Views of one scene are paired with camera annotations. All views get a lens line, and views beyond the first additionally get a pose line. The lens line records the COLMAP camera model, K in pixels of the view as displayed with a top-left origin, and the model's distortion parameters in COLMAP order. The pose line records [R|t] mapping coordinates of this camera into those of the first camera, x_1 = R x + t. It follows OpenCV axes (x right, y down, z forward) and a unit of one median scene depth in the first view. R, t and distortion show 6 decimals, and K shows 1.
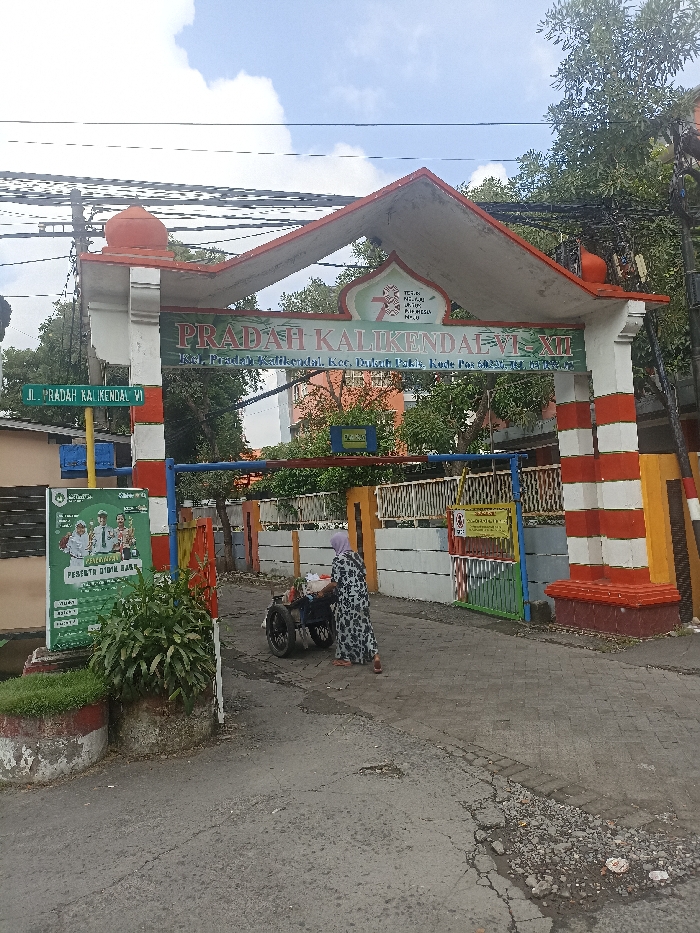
lens RADIAL K [[678.0, 0, 355.9], [0, 678.0, 463.1], [0, 0, 1]] dist [0.011738, -0.024207]
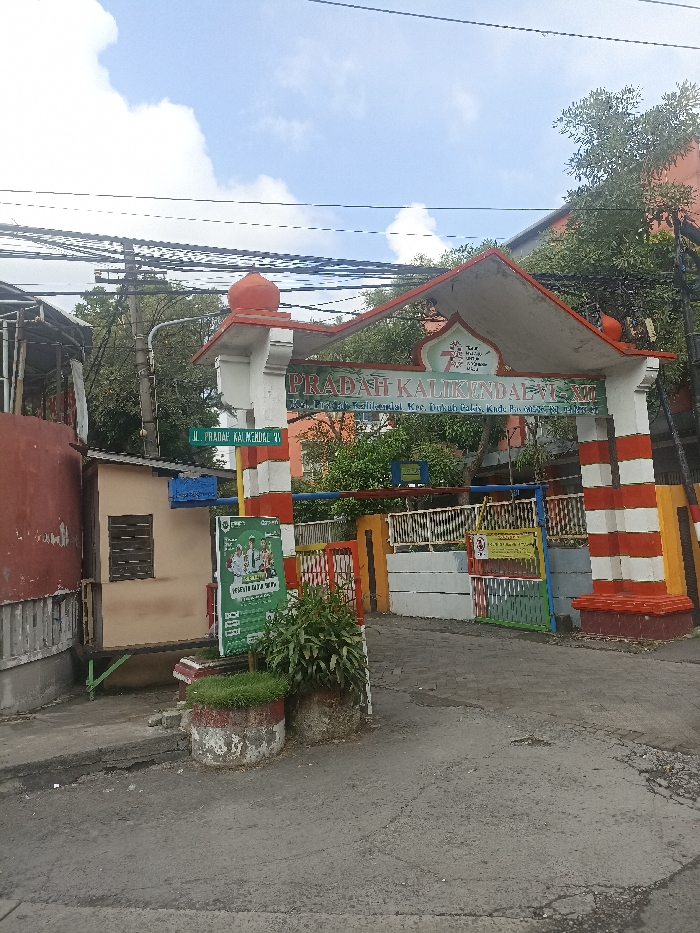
lens RADIAL K [[678.0, 0, 349.9], [0, 678.0, 459.7], [0, 0, 1]] dist [0.011738, -0.024207]
pose [[0.995089, 0.003070, 0.098933, -0.261851], [0.001264, 0.999043, -0.043718, -0.007729], [-0.098973, 0.043628, 0.994133, -0.146801]]
